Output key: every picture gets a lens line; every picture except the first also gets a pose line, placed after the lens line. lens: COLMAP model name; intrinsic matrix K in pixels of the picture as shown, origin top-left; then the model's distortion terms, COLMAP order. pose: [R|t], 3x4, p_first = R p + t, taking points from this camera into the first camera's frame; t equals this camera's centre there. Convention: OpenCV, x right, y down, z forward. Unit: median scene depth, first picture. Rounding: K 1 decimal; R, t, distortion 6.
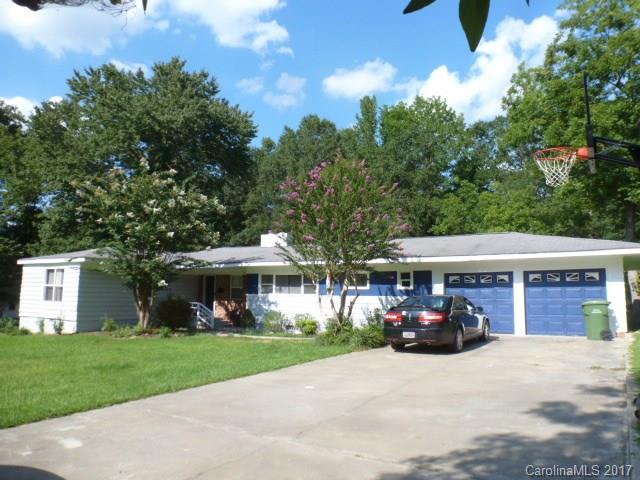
lens RADIAL K [[455.0, 0, 320.0], [0, 455.0, 237.6], [0, 0, 1]] dist [-0.039286, 0.011869]
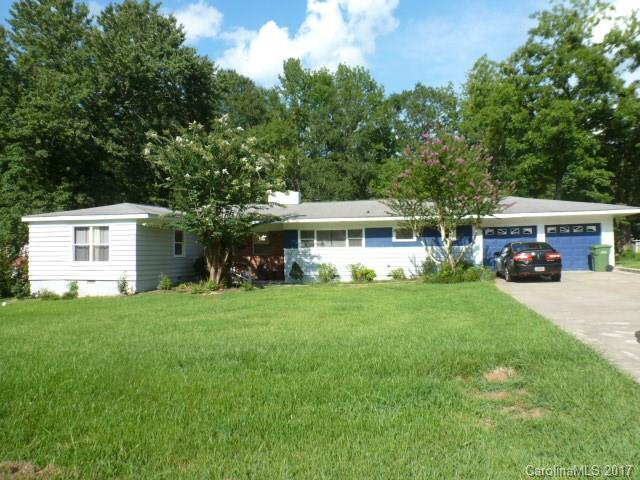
lens RADIAL K [[455.0, 0, 320.6], [0, 455.0, 240.2], [0, 0, 1]] dist [-0.039286, 0.011869]
pose [[0.936504, -0.015360, 0.350321, -0.493344], [-0.018152, 0.995577, 0.092176, 0.004705], [-0.350187, -0.092682, 0.932083, -0.023280]]
